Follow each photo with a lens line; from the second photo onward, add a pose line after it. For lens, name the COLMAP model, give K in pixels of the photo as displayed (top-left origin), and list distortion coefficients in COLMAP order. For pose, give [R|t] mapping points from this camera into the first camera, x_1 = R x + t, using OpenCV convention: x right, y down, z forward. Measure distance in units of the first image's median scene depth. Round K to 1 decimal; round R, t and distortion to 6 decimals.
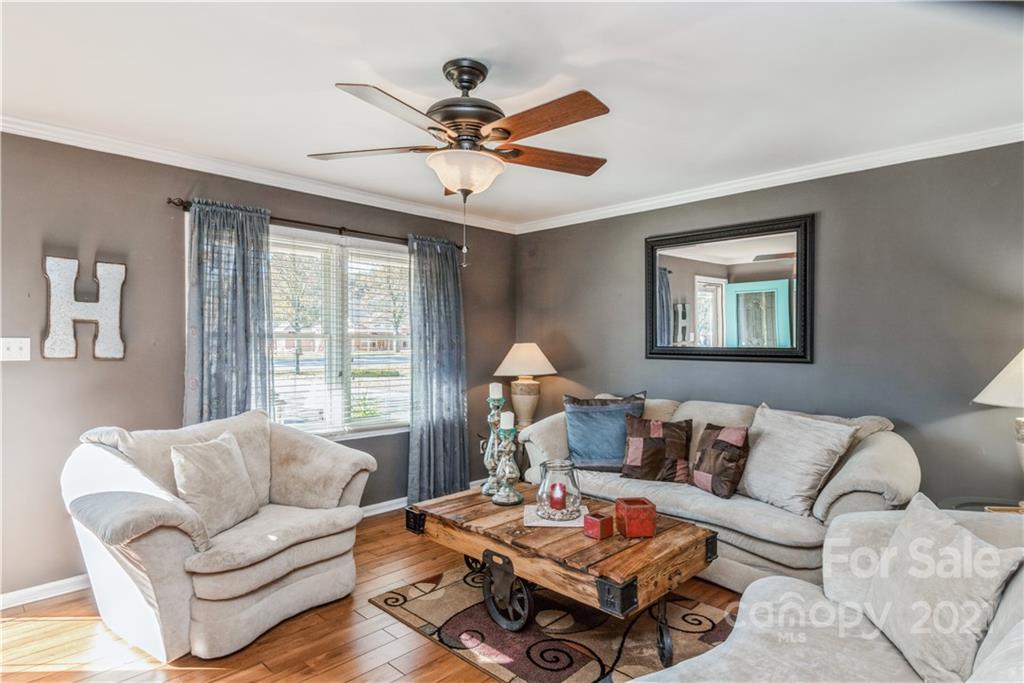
lens RADIAL K [[562.1, 0, 514.2], [0, 562.1, 344.2], [0, 0, 1]] dist [0.002957, -0.000243]
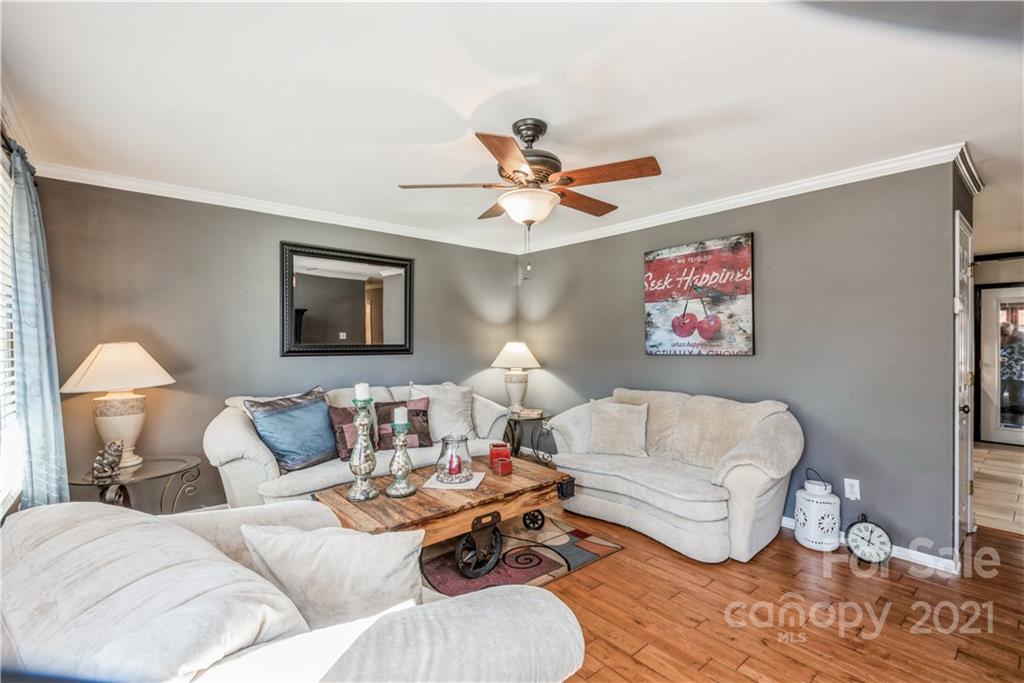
lens RADIAL K [[469.1, 0, 514.8], [0, 469.1, 336.8], [0, 0, 1]] dist [0.018793, -0.000034]
pose [[0.075331, 0.004525, 0.997148, -1.013153], [-0.000476, 0.999990, -0.004502, -0.012150], [-0.997158, -0.000136, 0.075332, 0.825766]]
